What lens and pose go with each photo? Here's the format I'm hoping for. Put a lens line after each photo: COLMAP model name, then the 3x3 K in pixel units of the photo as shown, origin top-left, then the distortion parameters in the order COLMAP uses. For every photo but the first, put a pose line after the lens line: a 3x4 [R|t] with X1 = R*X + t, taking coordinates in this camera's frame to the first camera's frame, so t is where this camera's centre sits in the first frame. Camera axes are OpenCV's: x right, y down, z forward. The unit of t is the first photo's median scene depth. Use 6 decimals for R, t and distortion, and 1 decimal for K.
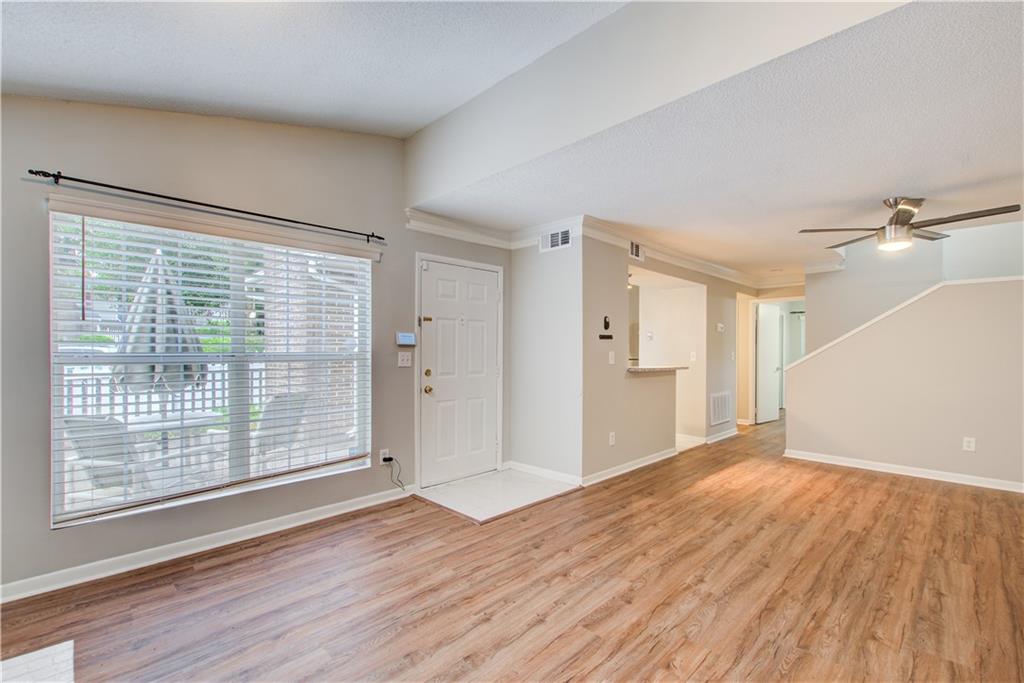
lens RADIAL K [[450.5, 0, 515.4], [0, 450.5, 347.6], [0, 0, 1]] dist [0.016740, -0.006791]
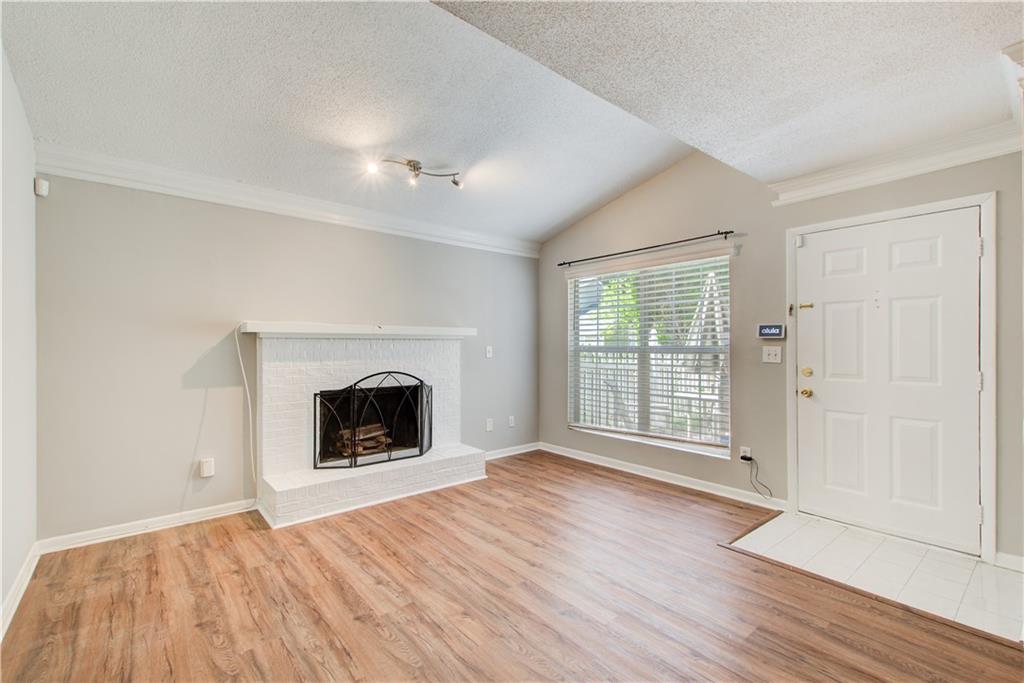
lens RADIAL K [[453.9, 0, 515.9], [0, 453.9, 333.6], [0, 0, 1]] dist [0.039062, -0.000178]
pose [[-0.082948, -0.027446, -0.996176, 0.993994], [0.006718, 0.999583, -0.028099, 0.009860], [0.996531, -0.009023, -0.082729, 0.803580]]
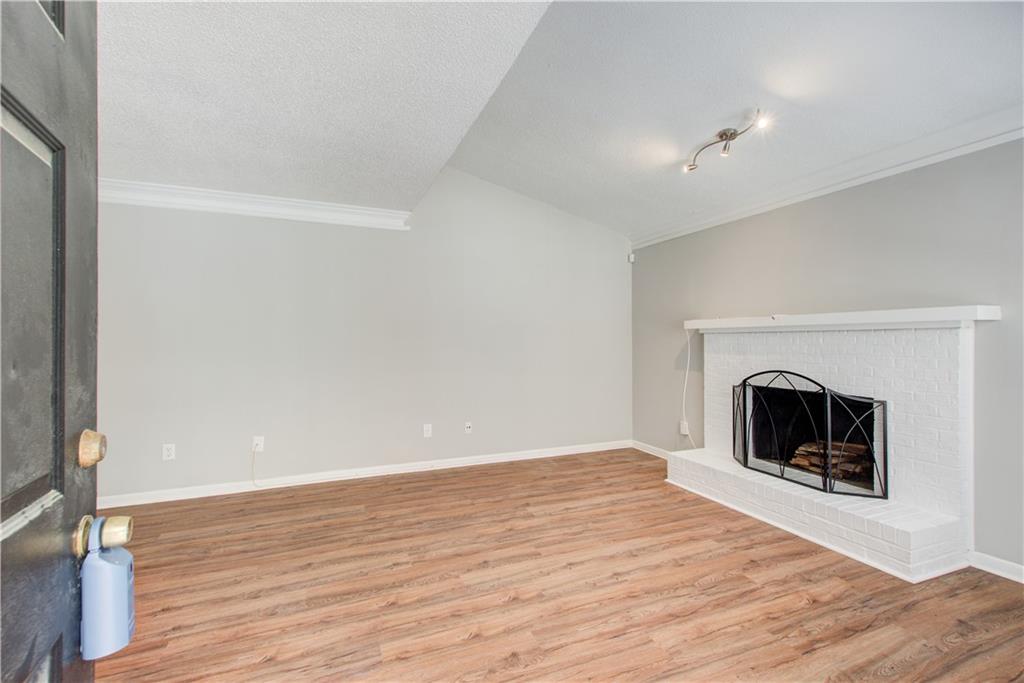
lens RADIAL K [[453.9, 0, 515.9], [0, 453.9, 333.6], [0, 0, 1]] dist [0.039062, -0.000178]
pose [[-0.926345, 0.005282, 0.376639, -0.202366], [-0.003774, 0.999721, -0.023303, 0.019628], [-0.376658, -0.023008, -0.926067, 1.655479]]
